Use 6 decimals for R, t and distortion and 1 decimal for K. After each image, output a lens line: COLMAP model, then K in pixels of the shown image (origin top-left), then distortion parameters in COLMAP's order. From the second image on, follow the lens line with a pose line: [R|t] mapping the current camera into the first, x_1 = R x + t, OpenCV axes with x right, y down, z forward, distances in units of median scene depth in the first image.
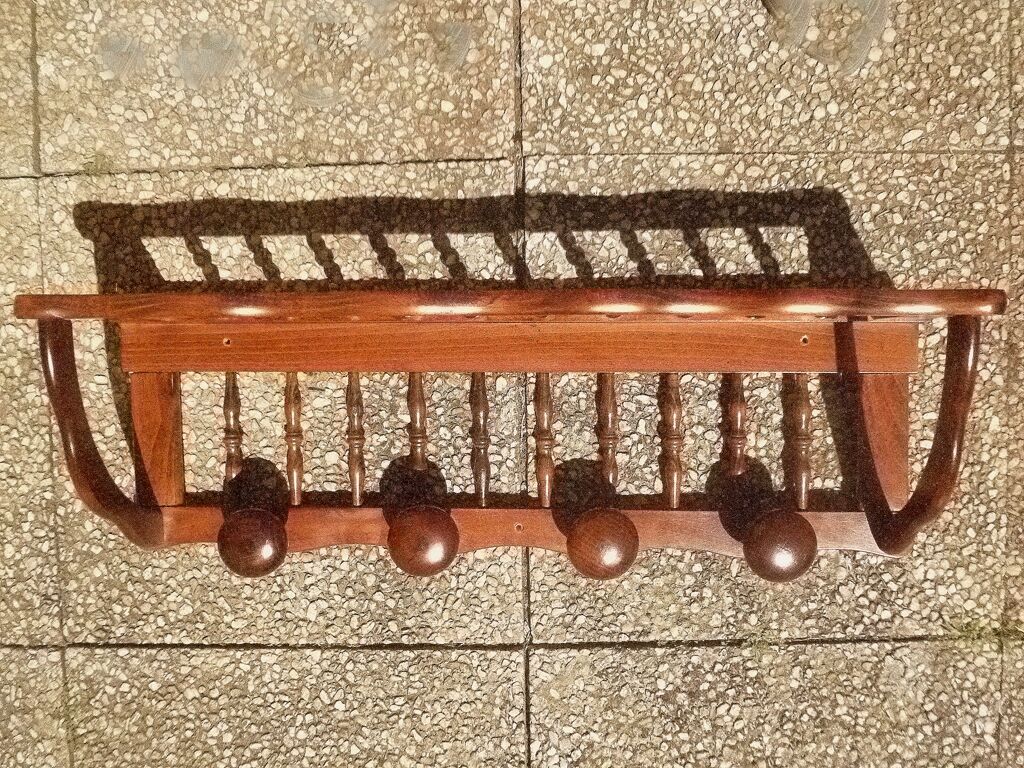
lens RADIAL K [[998.2, 0, 540.8], [0, 998.2, 374.6], [0, 0, 1]] dist [-0.065363, 0.000000]
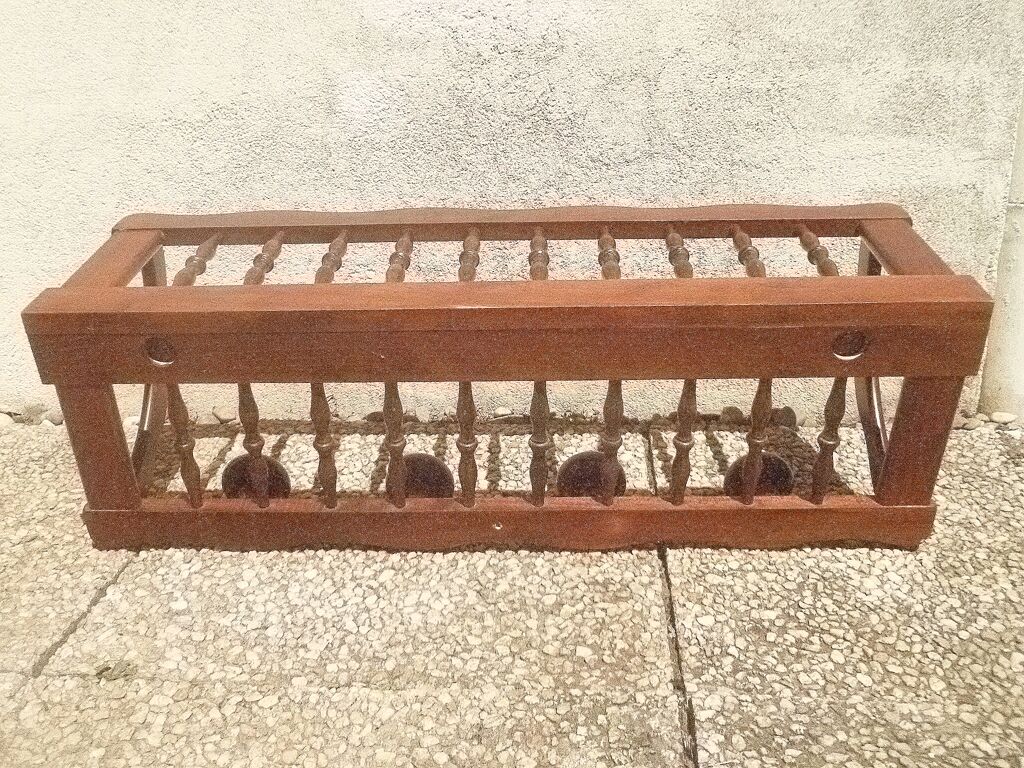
lens RADIAL K [[922.8, 0, 510.4], [0, 922.8, 375.8], [0, 0, 1]] dist [-0.075574, 0.035940]
pose [[0.995389, 0.035569, -0.089084, -0.094501], [-0.095636, 0.296317, -0.950290, 0.354566], [-0.007404, 0.954427, 0.298352, 0.572017]]
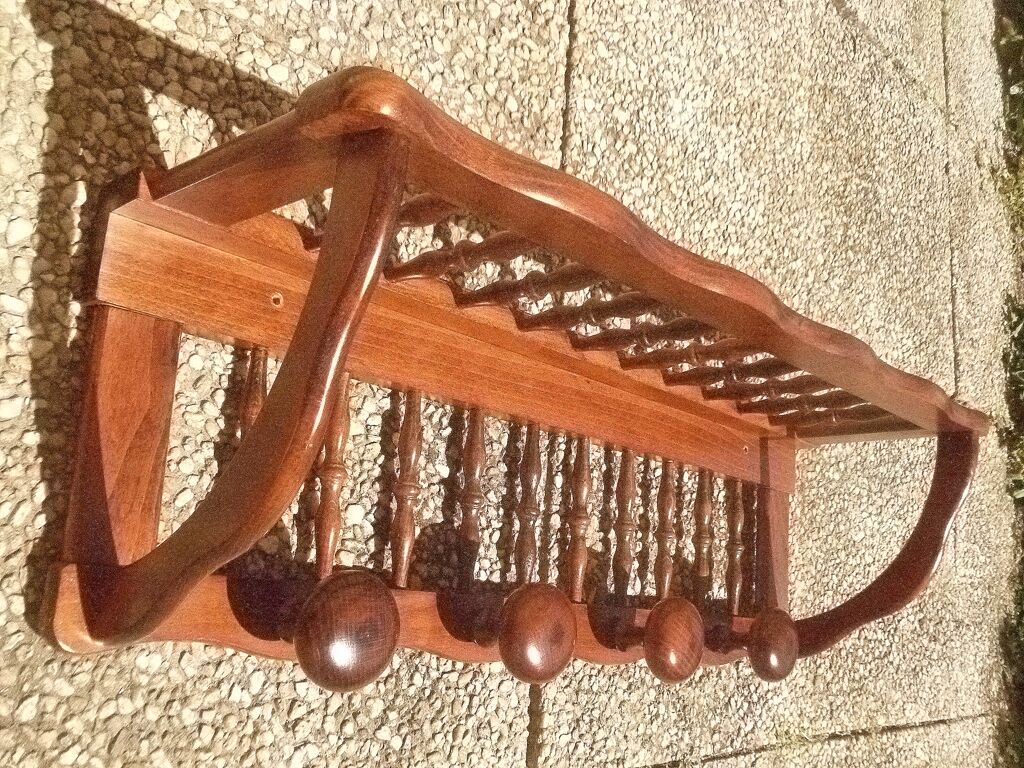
lens RADIAL K [[998.2, 0, 513.3], [0, 998.2, 384.8], [0, 0, 1]] dist [-0.065363, 0.000000]
pose [[0.634520, 0.211890, 0.743295, -0.655699], [-0.044485, 0.970105, -0.238572, 0.154262], [-0.771625, 0.118314, 0.624977, 0.503504]]
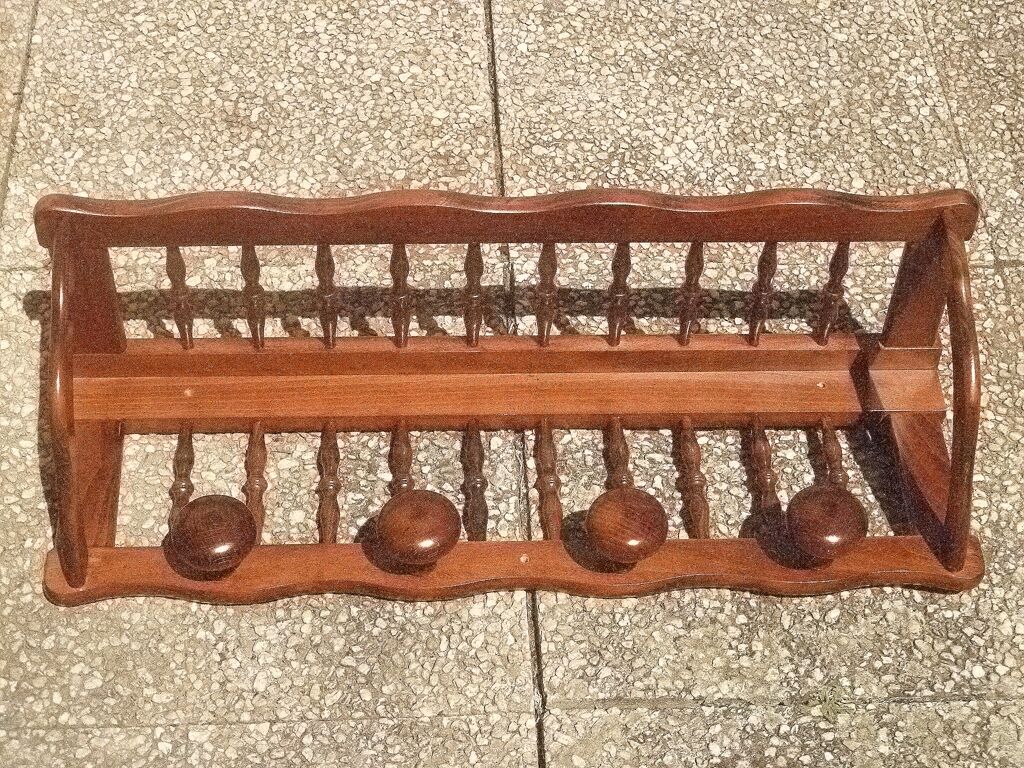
lens RADIAL K [[1774.5, 0, 507.8], [0, 1774.5, 389.4], [0, 0, 1]] dist [-0.111039, 0.000000]
pose [[0.996455, 0.018465, 0.082075, -0.158753], [0.041555, 0.740248, -0.671048, 1.026551], [-0.073147, 0.672080, 0.736857, -0.191583]]
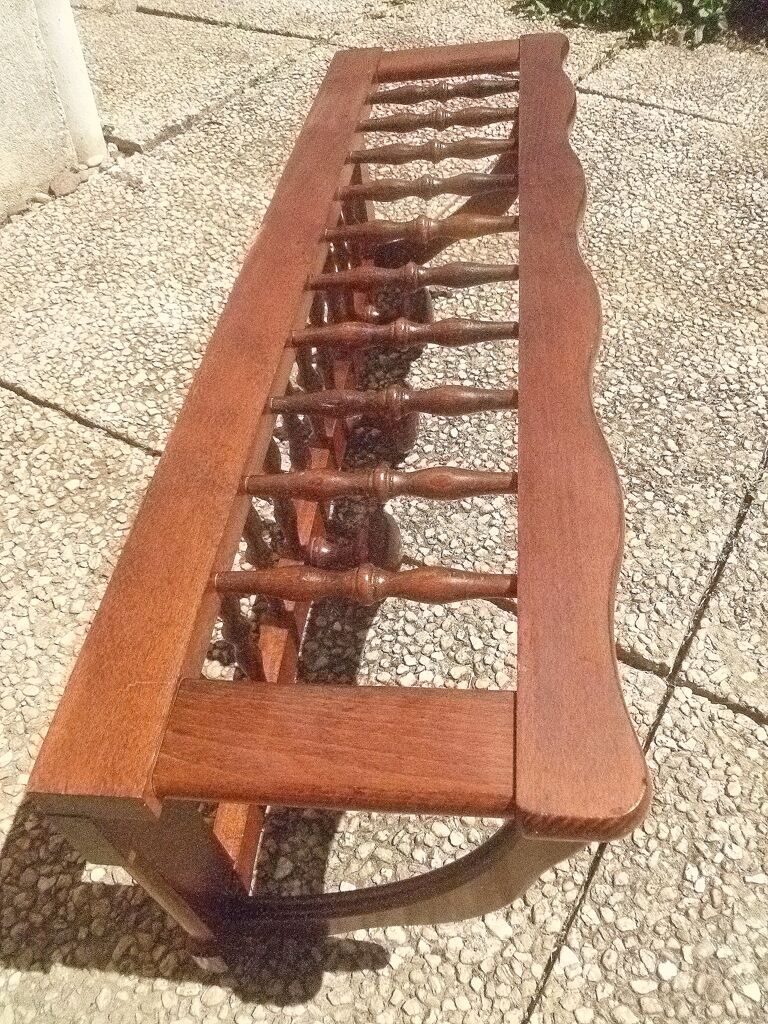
lens RADIAL K [[857.8, 0, 382.1], [0, 857.8, 517.5], [0, 0, 1]] dist [-0.055165, -0.016504]
pose [[0.531254, -0.609285, 0.588677, -0.425793], [0.845882, 0.342537, -0.408842, 0.309918], [0.047458, 0.715150, 0.697358, 0.474795]]
